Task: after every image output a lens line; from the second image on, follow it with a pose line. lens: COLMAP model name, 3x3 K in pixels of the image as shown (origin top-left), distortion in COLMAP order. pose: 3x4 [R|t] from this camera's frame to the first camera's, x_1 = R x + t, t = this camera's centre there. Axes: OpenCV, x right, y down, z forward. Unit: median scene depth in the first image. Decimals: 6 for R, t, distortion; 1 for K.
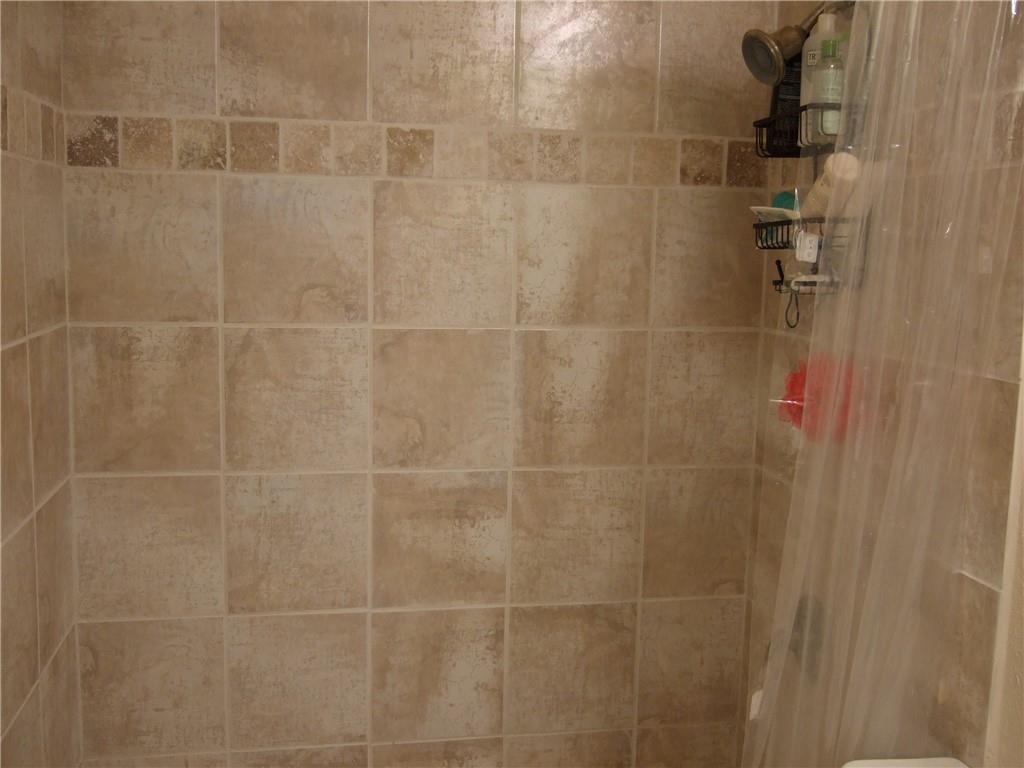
lens RADIAL K [[1074.4, 0, 510.0], [0, 1074.4, 380.4], [0, 0, 1]] dist [-0.060739, 0.047412]
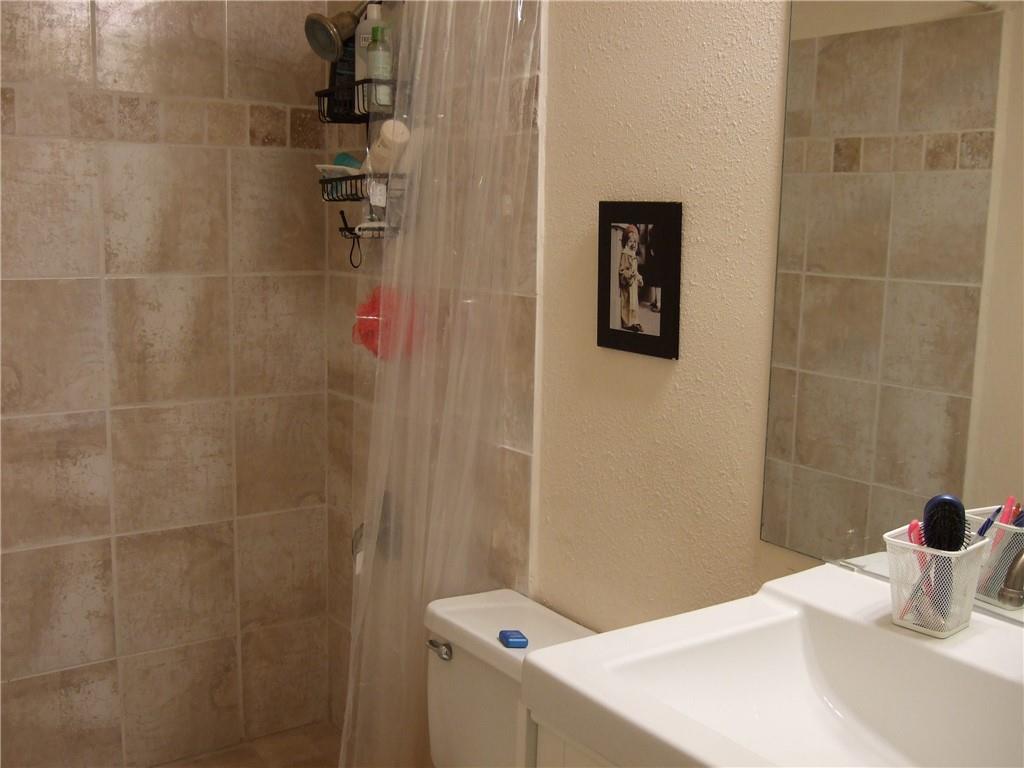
lens RADIAL K [[1074.4, 0, 510.0], [0, 1074.4, 380.4], [0, 0, 1]] dist [-0.060739, 0.047412]
pose [[0.905896, -0.066944, 0.418175, -0.080774], [0.054445, 0.997643, 0.041763, 0.032310], [-0.419986, -0.015065, 0.907406, -0.140625]]
